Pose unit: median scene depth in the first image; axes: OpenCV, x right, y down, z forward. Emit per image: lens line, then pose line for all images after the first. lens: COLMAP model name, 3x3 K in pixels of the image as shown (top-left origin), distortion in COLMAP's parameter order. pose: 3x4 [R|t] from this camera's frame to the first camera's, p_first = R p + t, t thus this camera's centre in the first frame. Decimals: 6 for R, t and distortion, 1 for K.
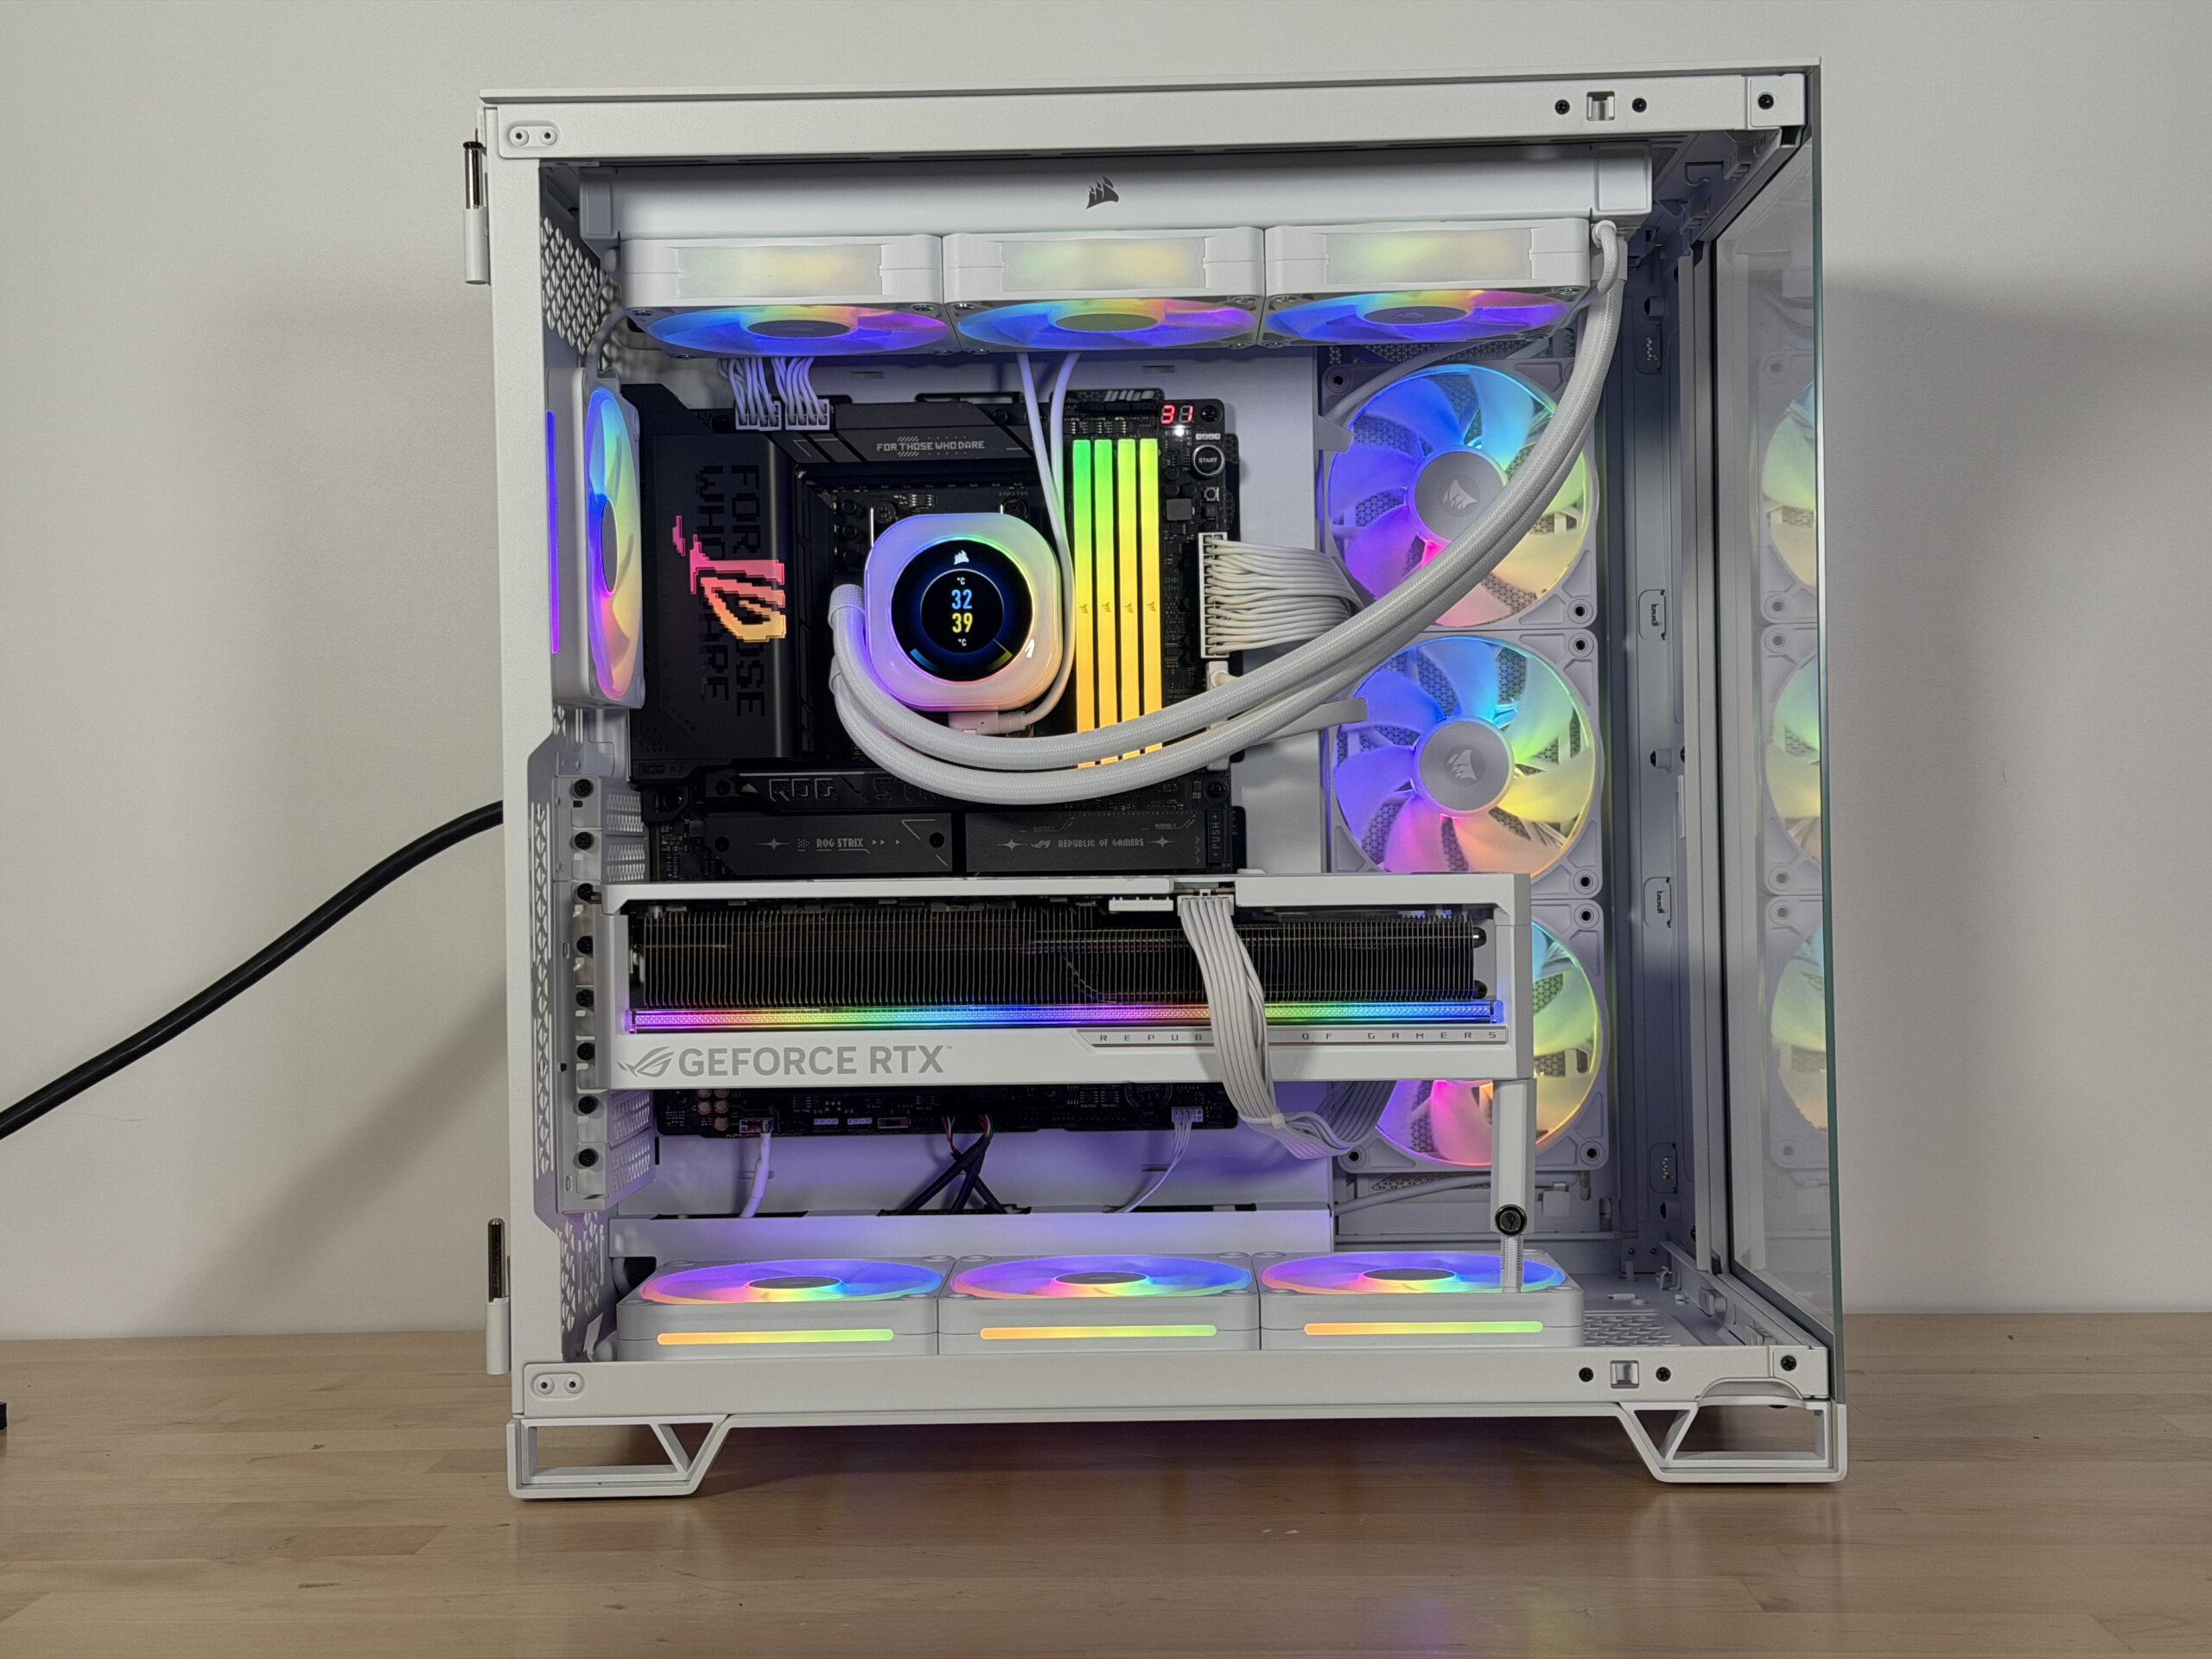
lens RADIAL K [[3154.0, 0, 1116.5], [0, 3154.0, 808.0], [0, 0, 1]] dist [0.174199, 0.000000]
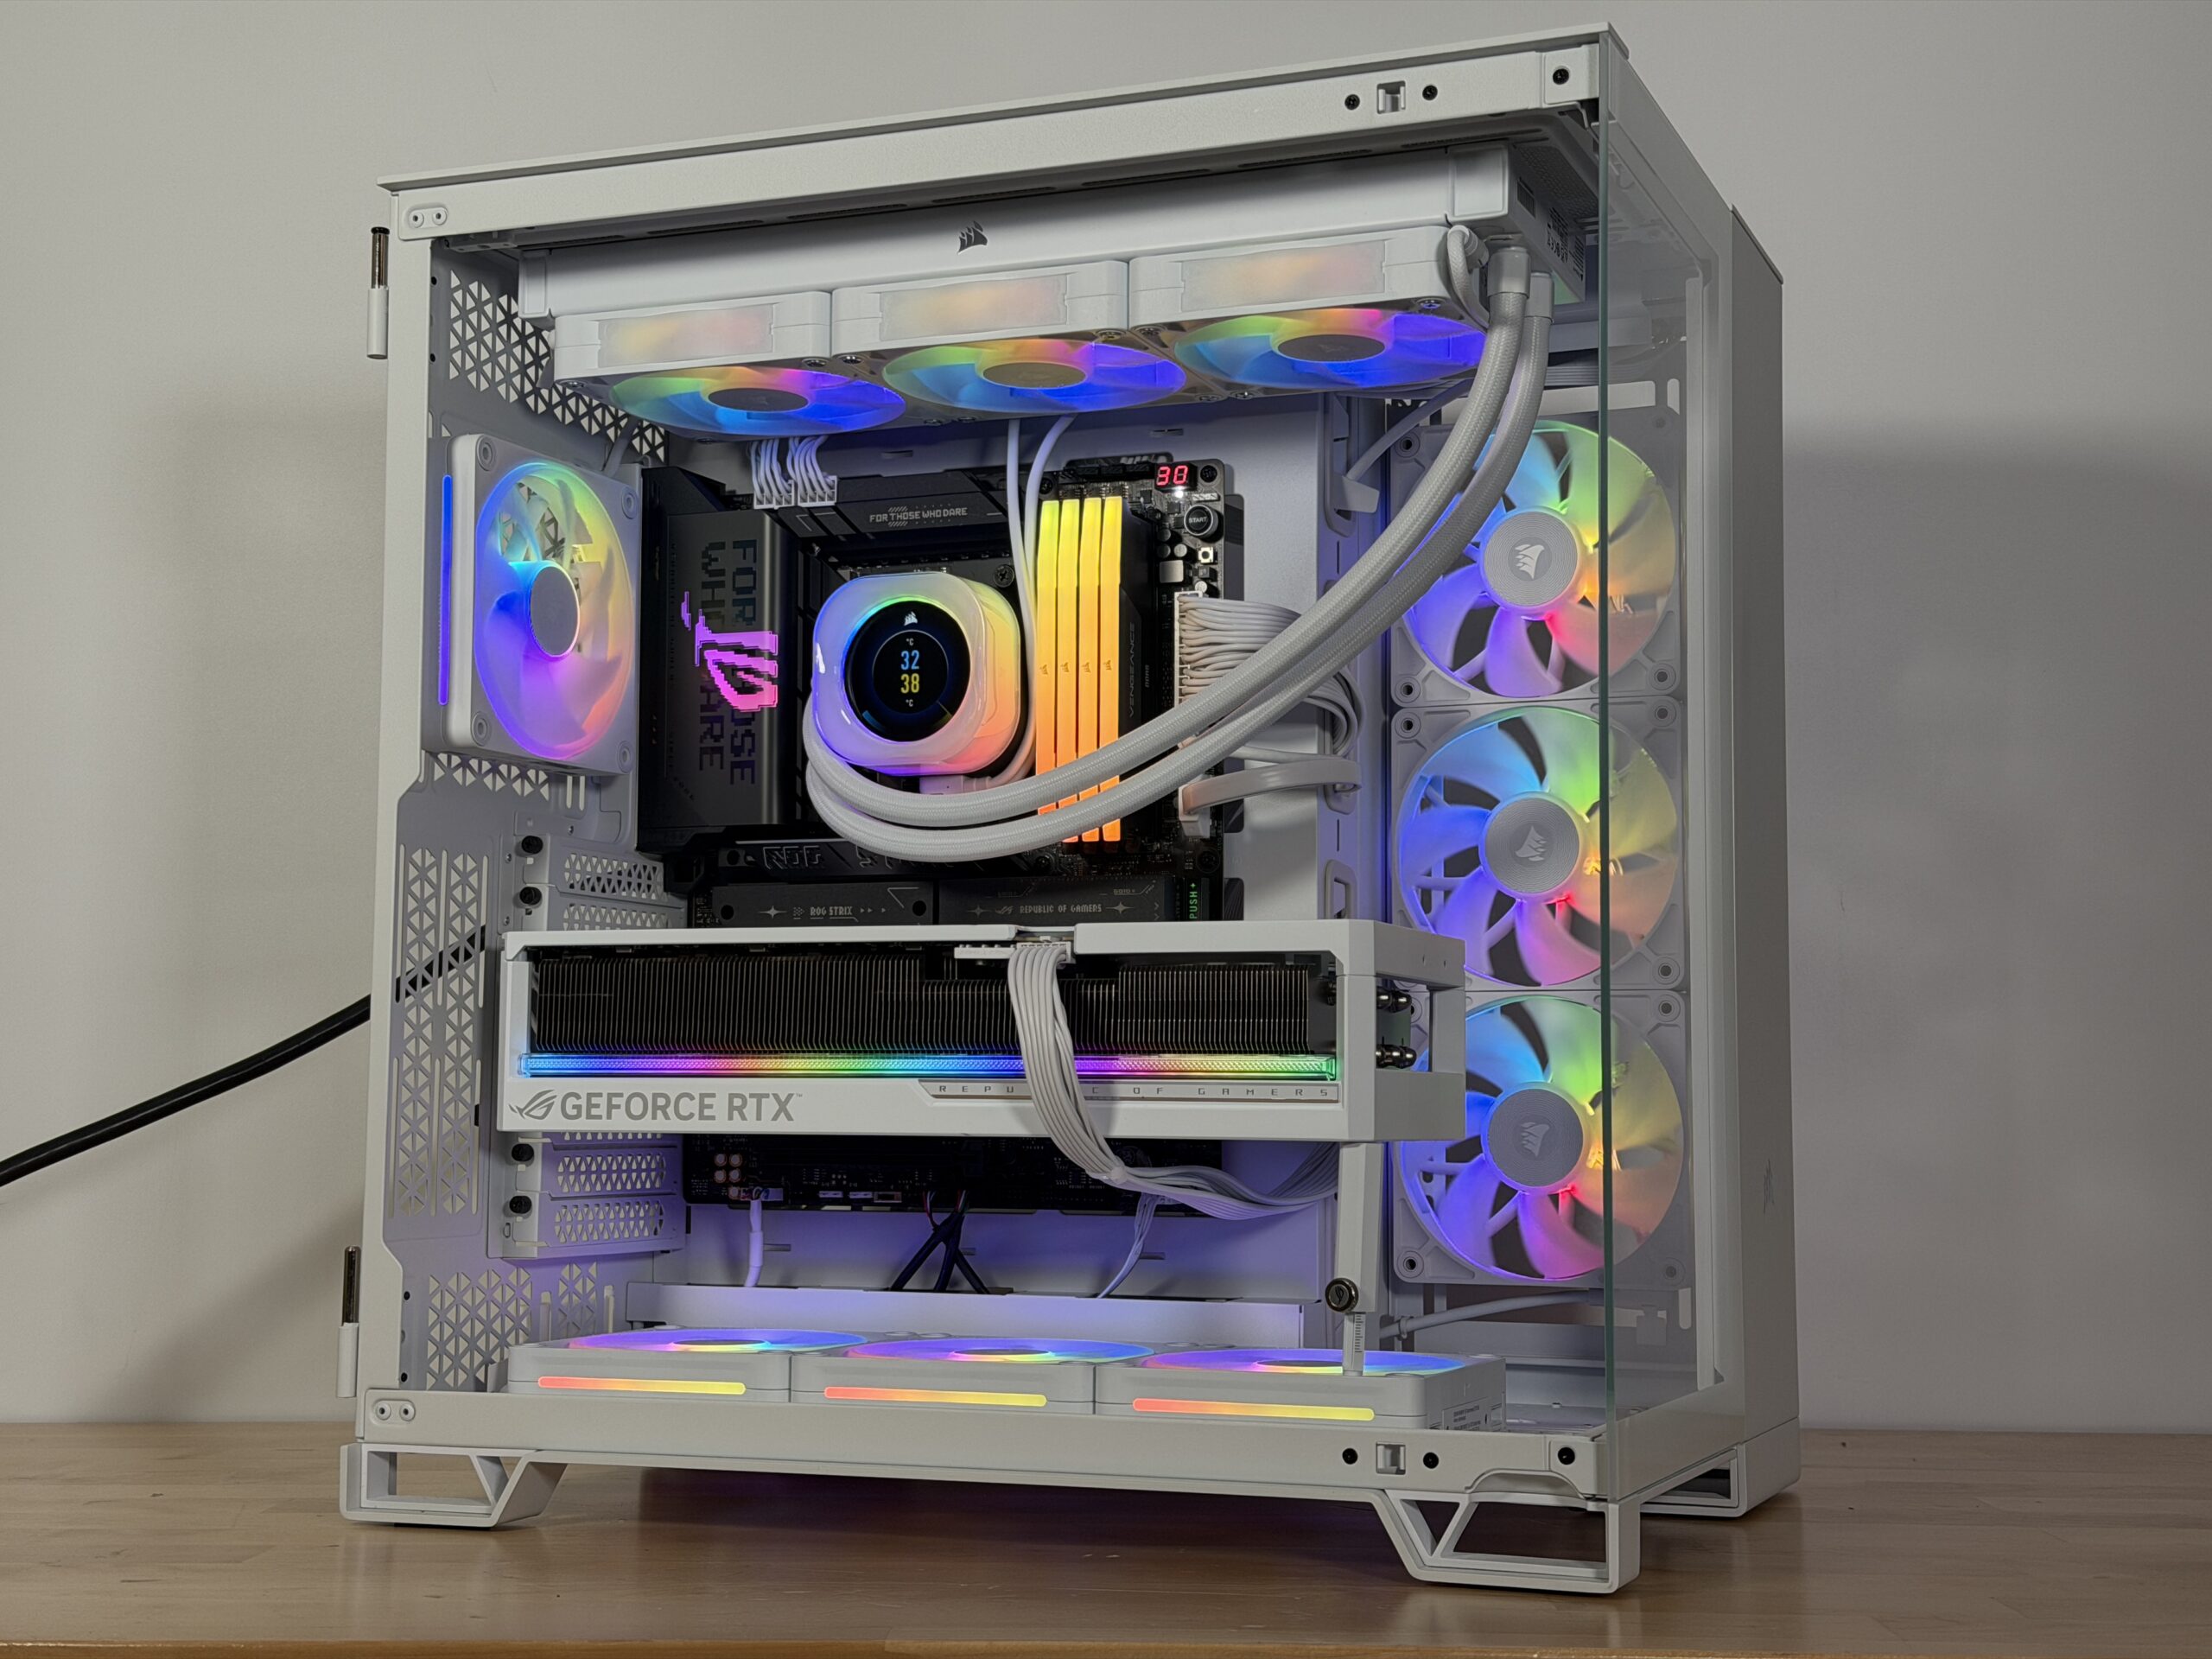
lens RADIAL K [[3154.0, 0, 1097.9], [0, 3154.0, 812.1], [0, 0, 1]] dist [0.174199, 0.000000]
pose [[0.934522, -0.011645, -0.355714, 0.383501], [-0.018235, 0.996585, -0.080532, 0.064879], [0.355437, 0.081745, 0.931119, 0.103949]]
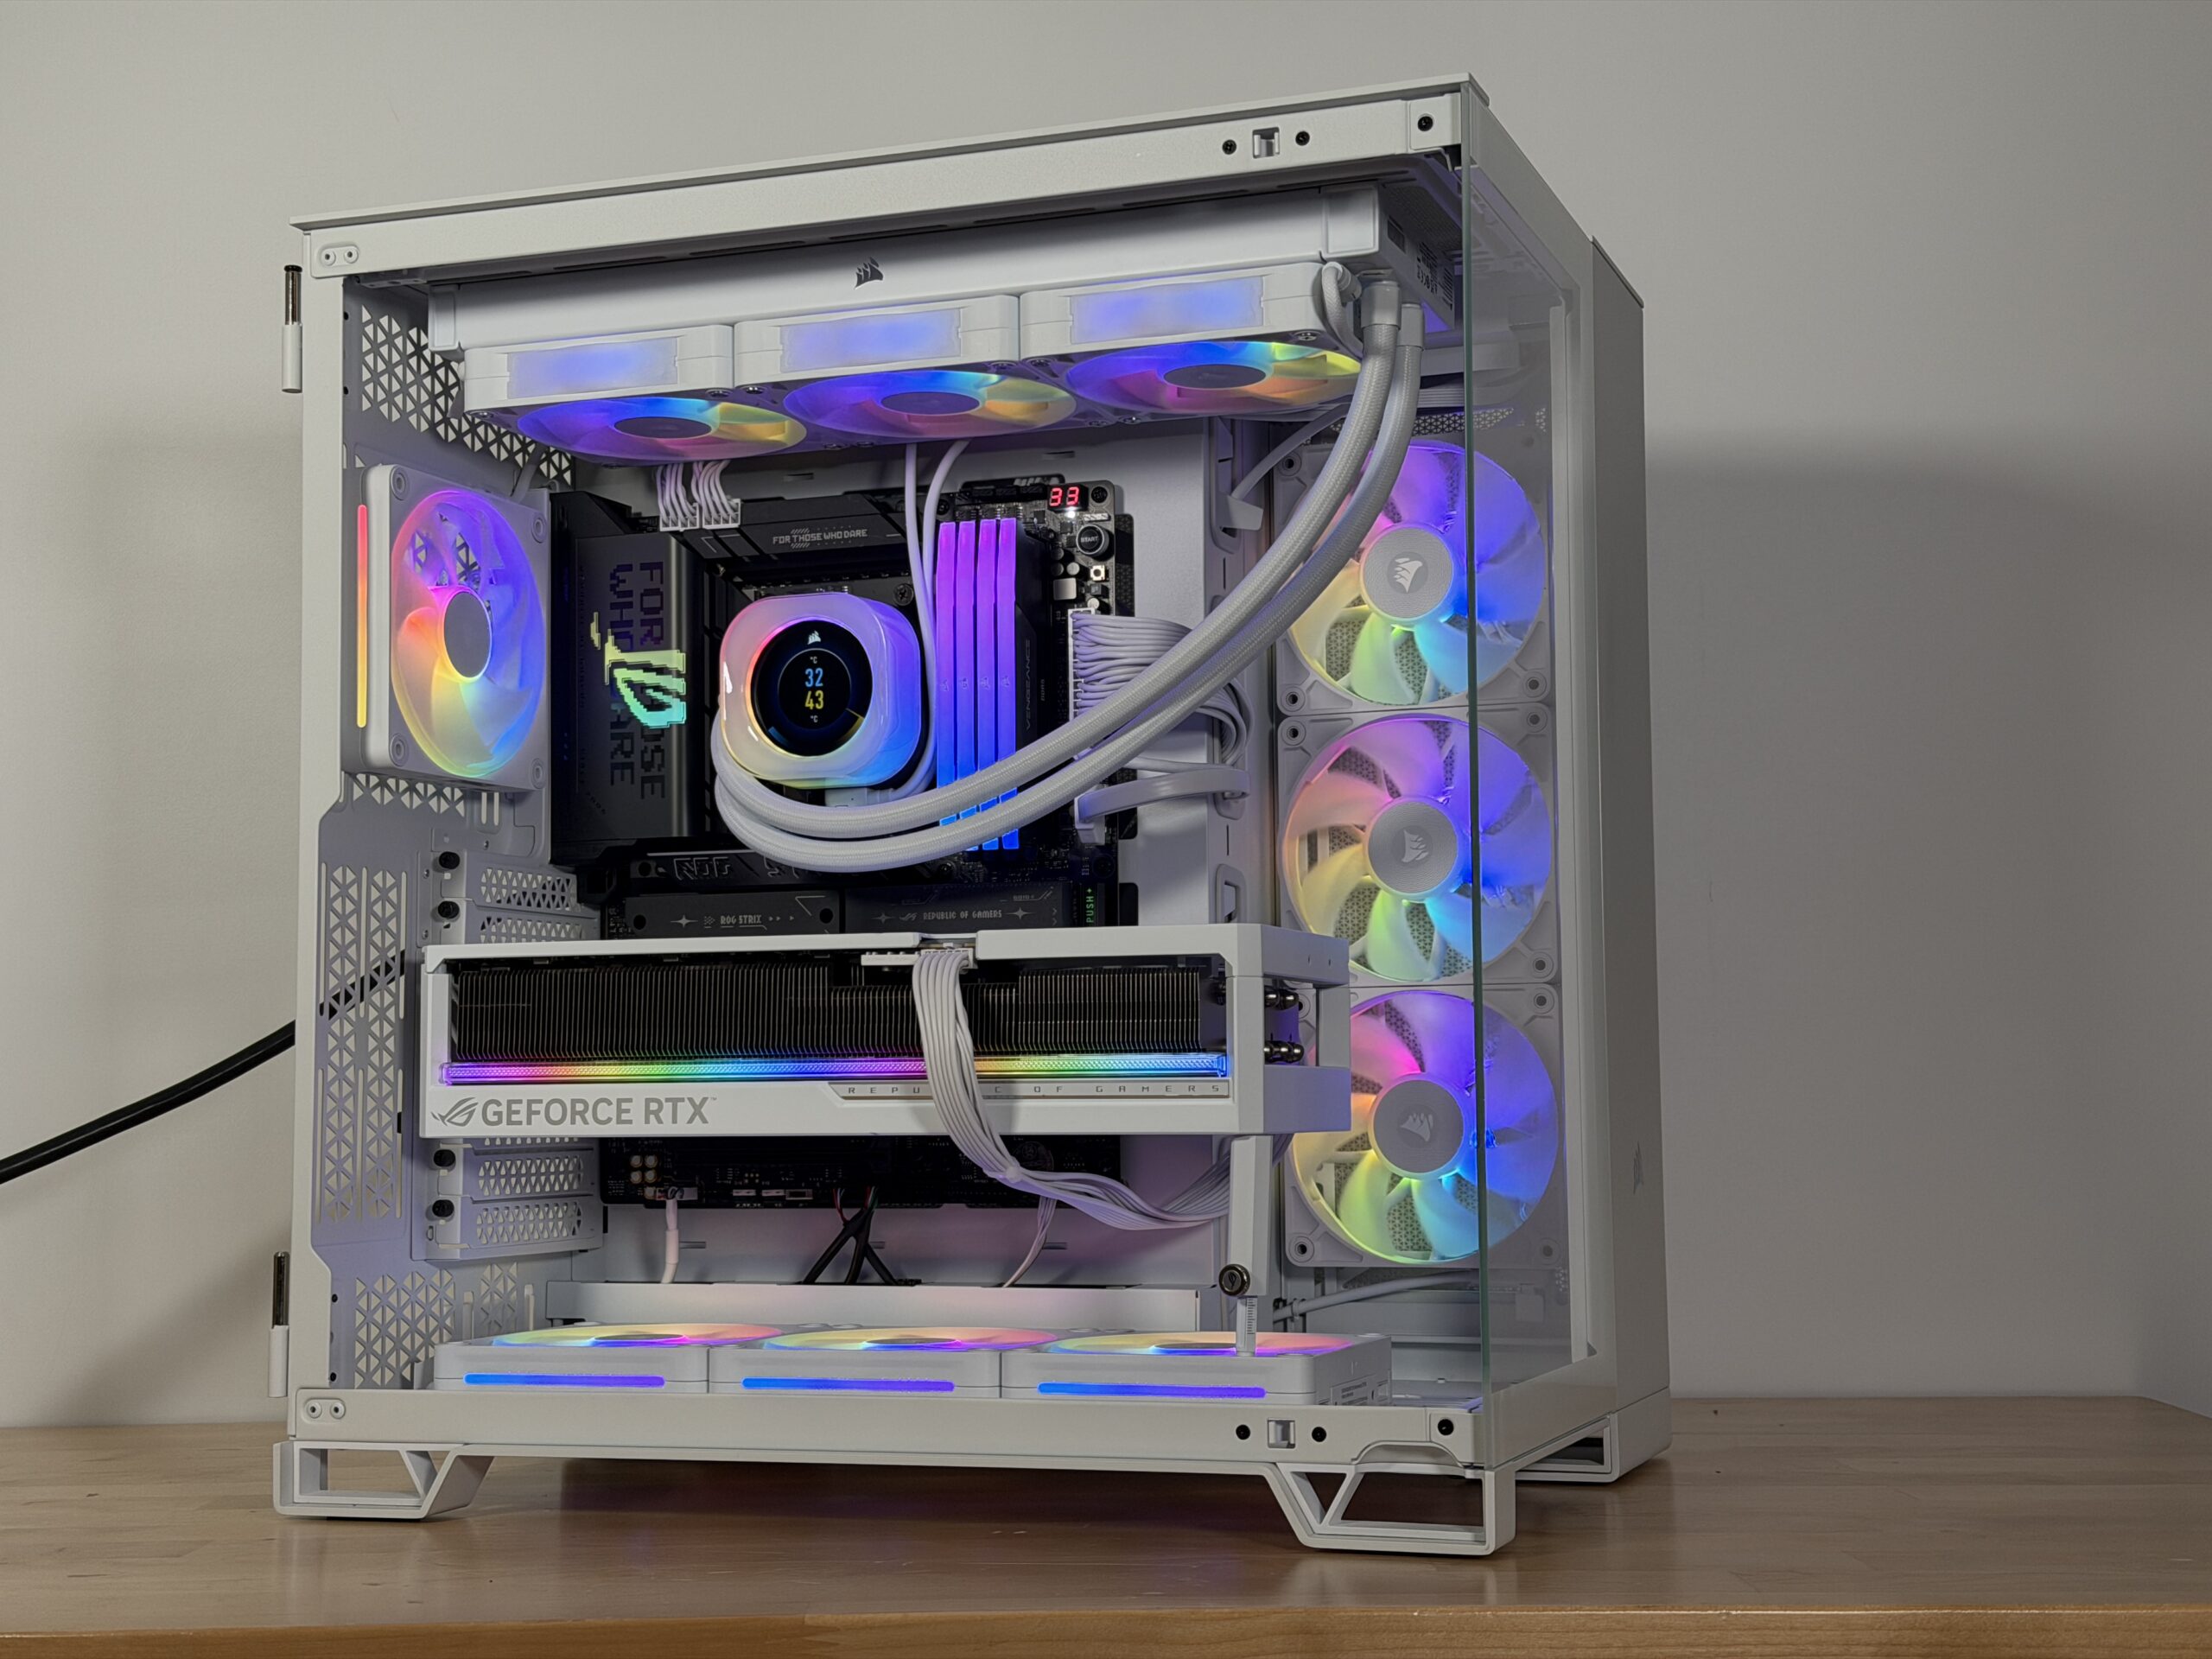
lens RADIAL K [[3154.0, 0, 1102.4], [0, 3154.0, 821.3], [0, 0, 1]] dist [0.174199, 0.000000]
pose [[0.945601, -0.021674, -0.324605, 0.399713], [-0.002608, 0.997241, -0.074183, 0.061240], [0.325318, 0.070994, 0.942936, 0.061738]]
